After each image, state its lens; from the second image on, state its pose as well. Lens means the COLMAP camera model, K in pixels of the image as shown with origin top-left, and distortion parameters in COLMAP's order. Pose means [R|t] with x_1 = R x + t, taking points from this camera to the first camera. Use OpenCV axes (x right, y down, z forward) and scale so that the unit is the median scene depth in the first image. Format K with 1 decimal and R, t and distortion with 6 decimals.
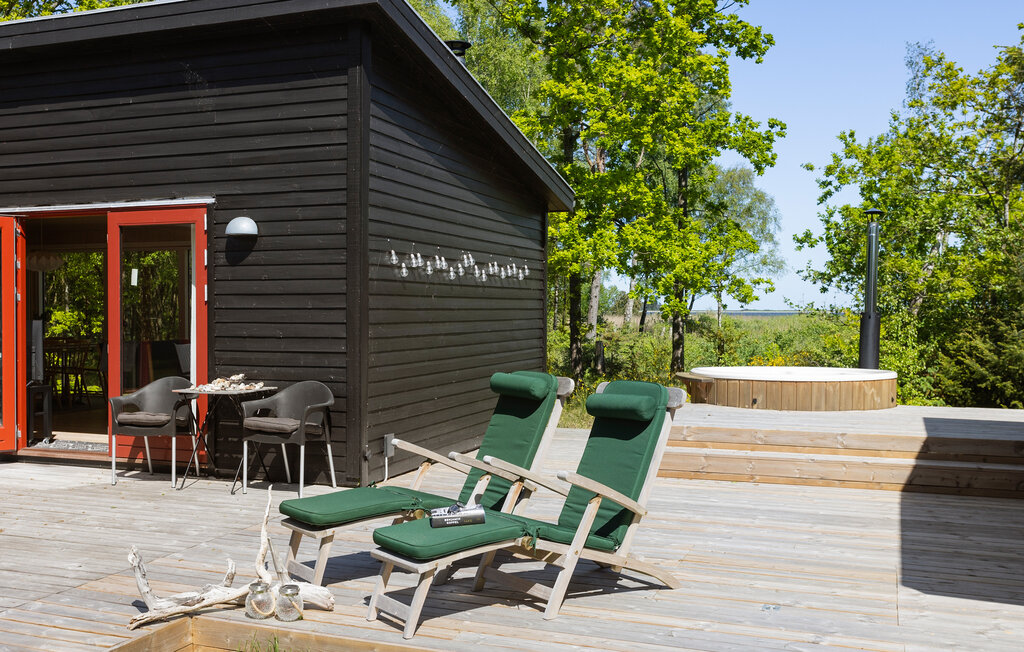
lens RADIAL K [[1065.4, 0, 457.3], [0, 1065.4, 325.5], [0, 0, 1]] dist [-0.011260, -0.010583]
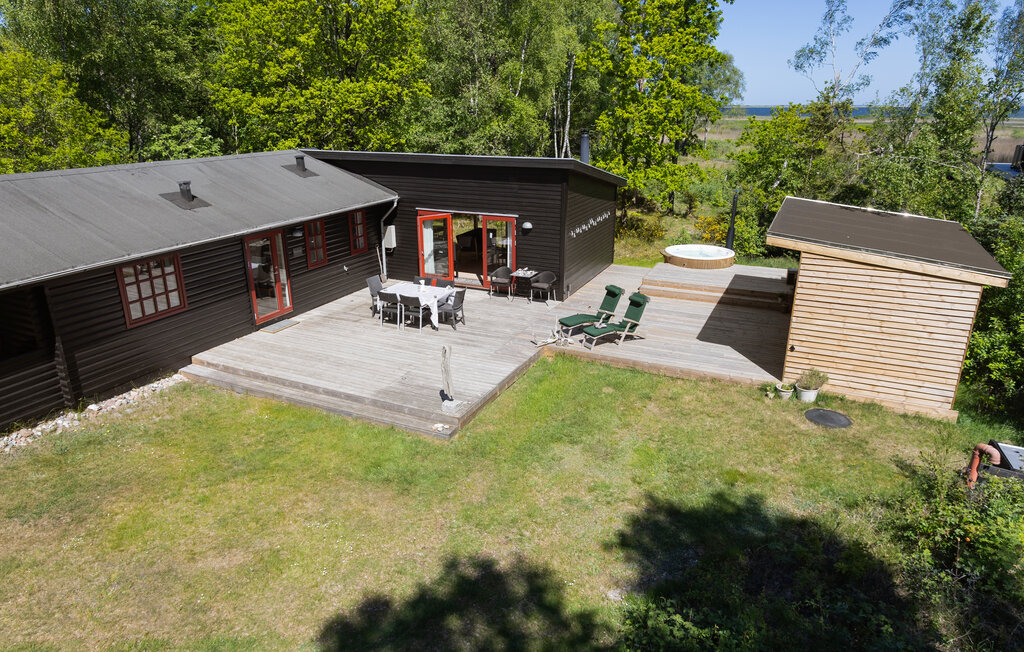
lens RADIAL K [[649.2, 0, 512.0], [0, 649.2, 326.0], [0, 0, 1]] dist [0.001840, 0.000761]
pose [[0.998598, 0.002469, -0.052877, -0.144648], [0.013904, 0.951603, 0.307014, -0.428260], [0.051076, -0.307319, 0.950235, -1.067907]]
